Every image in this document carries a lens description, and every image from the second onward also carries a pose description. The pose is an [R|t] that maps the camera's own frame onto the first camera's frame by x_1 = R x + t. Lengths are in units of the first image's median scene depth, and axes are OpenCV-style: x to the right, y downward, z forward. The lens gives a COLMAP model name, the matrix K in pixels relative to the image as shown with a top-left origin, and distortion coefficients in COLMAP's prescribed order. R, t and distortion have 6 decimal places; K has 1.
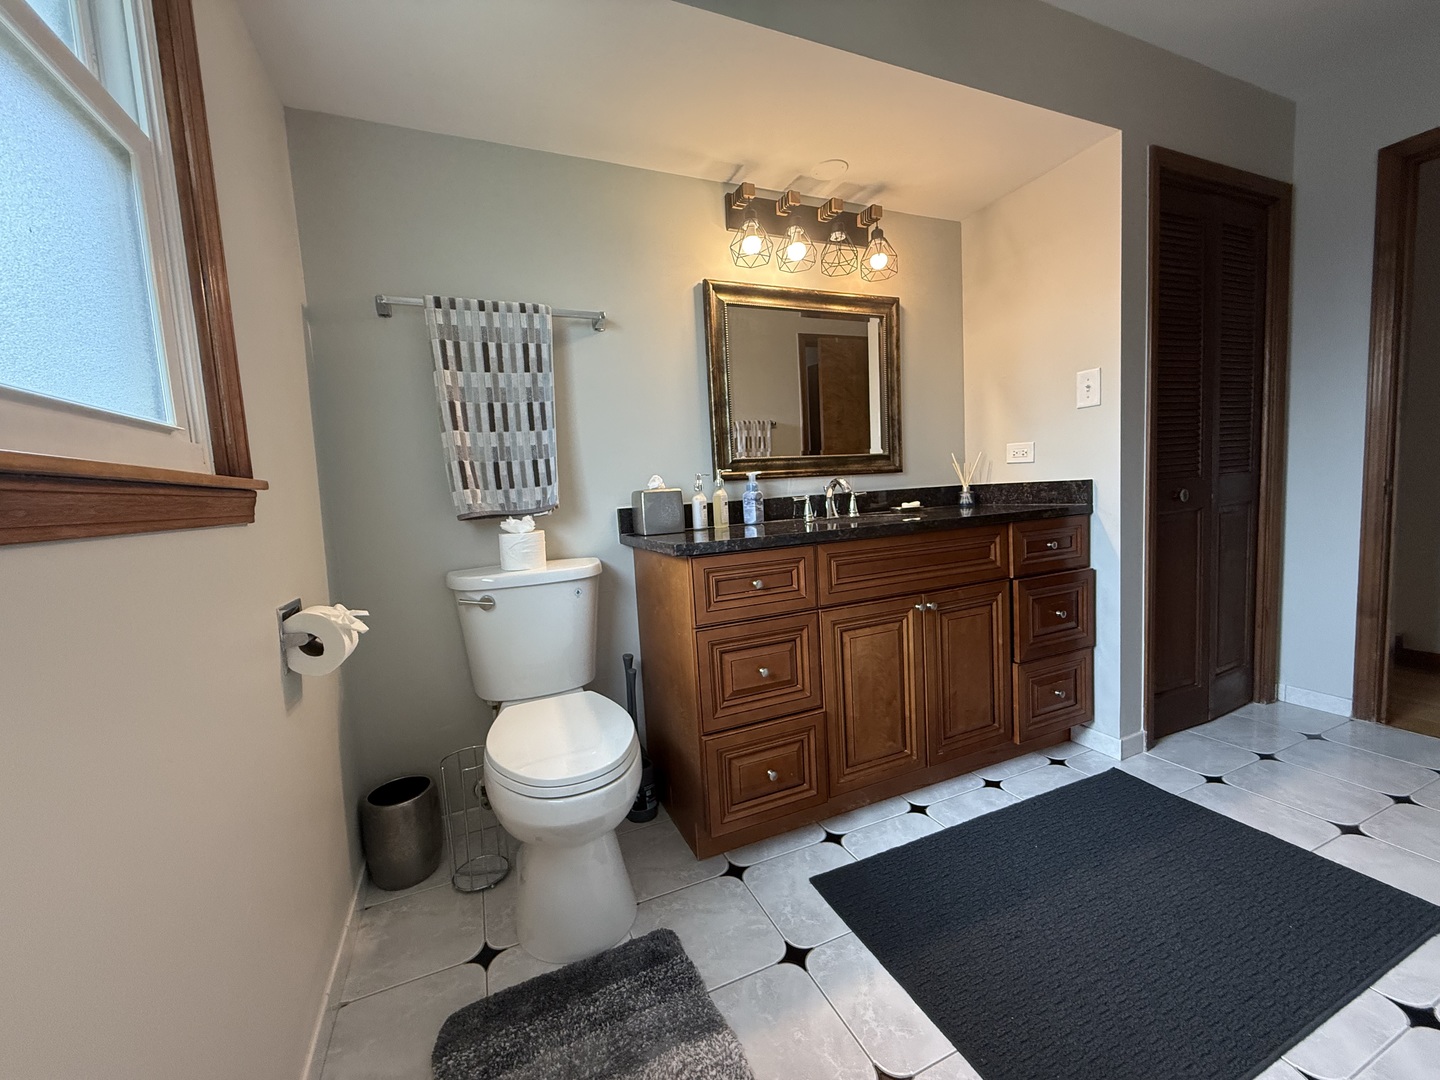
lens RADIAL K [[577.3, 0, 716.9], [0, 577.3, 542.0], [0, 0, 1]] dist [0.001920, 0.000075]
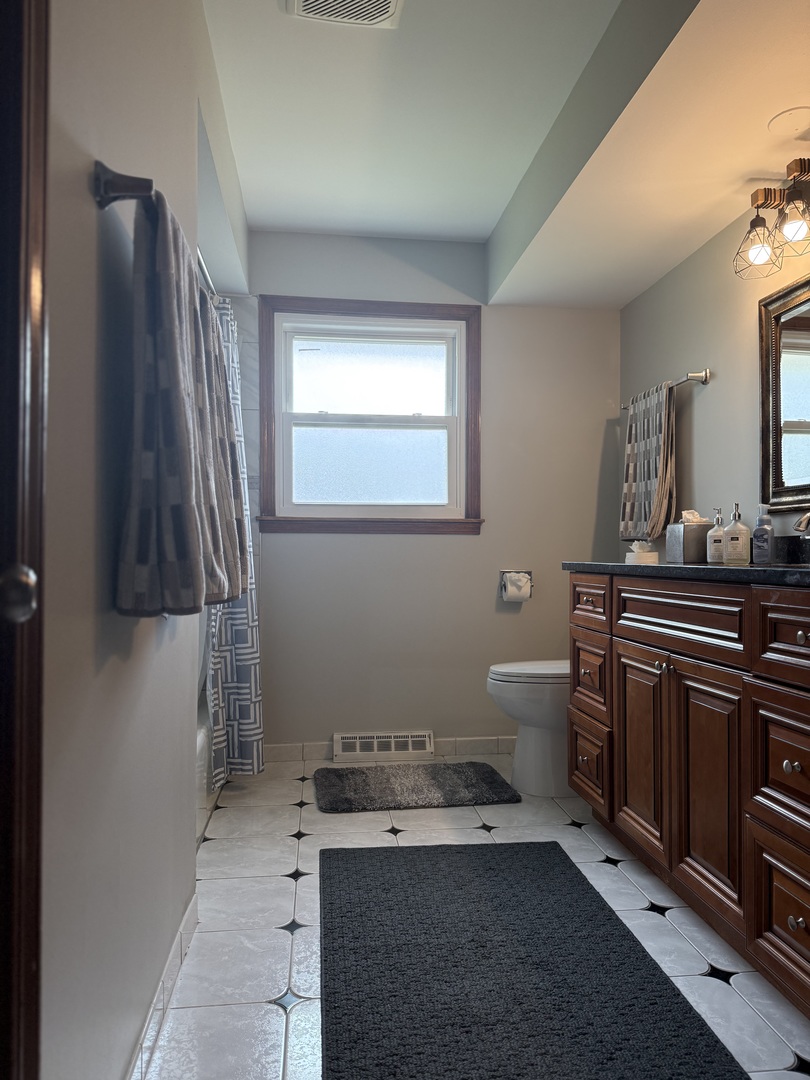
lens RADIAL K [[763.0, 0, 405.4], [0, 763.0, 542.5], [0, 0, 1]] dist [0.001589, -0.004863]
pose [[-0.281174, 0.046520, -0.958529, 2.011255], [-0.071383, 0.995043, 0.069232, -0.161777], [0.956998, 0.087889, -0.276459, 1.224494]]
